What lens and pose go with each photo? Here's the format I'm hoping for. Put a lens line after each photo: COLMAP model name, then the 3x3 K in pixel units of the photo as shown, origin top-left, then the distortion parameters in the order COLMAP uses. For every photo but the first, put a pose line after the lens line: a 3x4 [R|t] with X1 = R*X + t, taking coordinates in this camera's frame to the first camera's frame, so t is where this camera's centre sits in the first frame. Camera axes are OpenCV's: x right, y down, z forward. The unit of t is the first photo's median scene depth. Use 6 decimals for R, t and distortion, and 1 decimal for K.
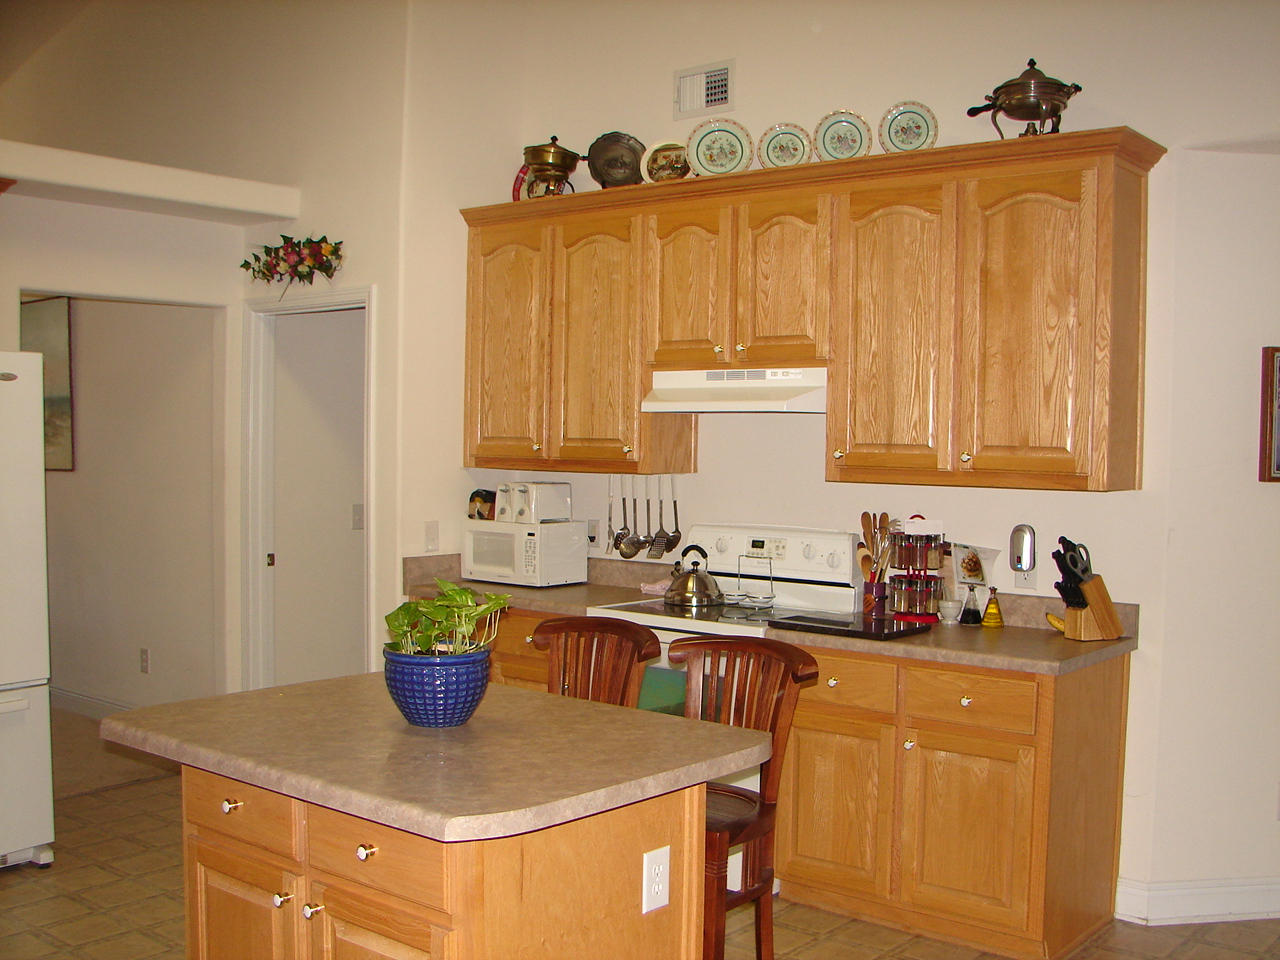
lens RADIAL K [[1355.4, 0, 645.3], [0, 1355.4, 510.6], [0, 0, 1]] dist [-0.228518, 0.289701]
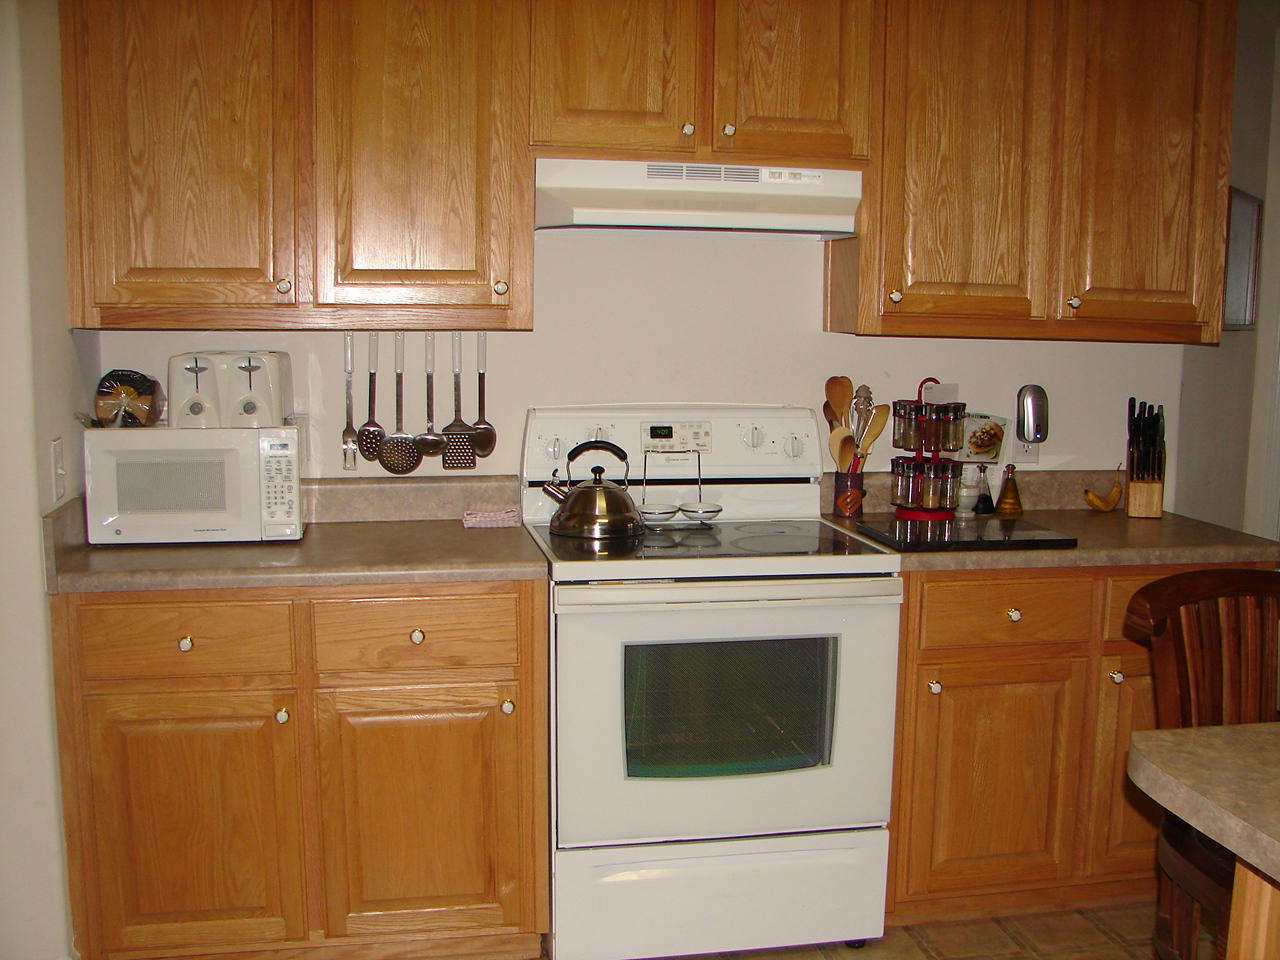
lens RADIAL K [[1355.4, 0, 645.3], [0, 1355.4, 510.6], [0, 0, 1]] dist [-0.228518, 0.289701]
pose [[0.627817, -0.116557, 0.769584, -0.455620], [0.035291, 0.991970, 0.121448, -0.018760], [-0.777560, -0.049088, 0.626889, 0.610405]]
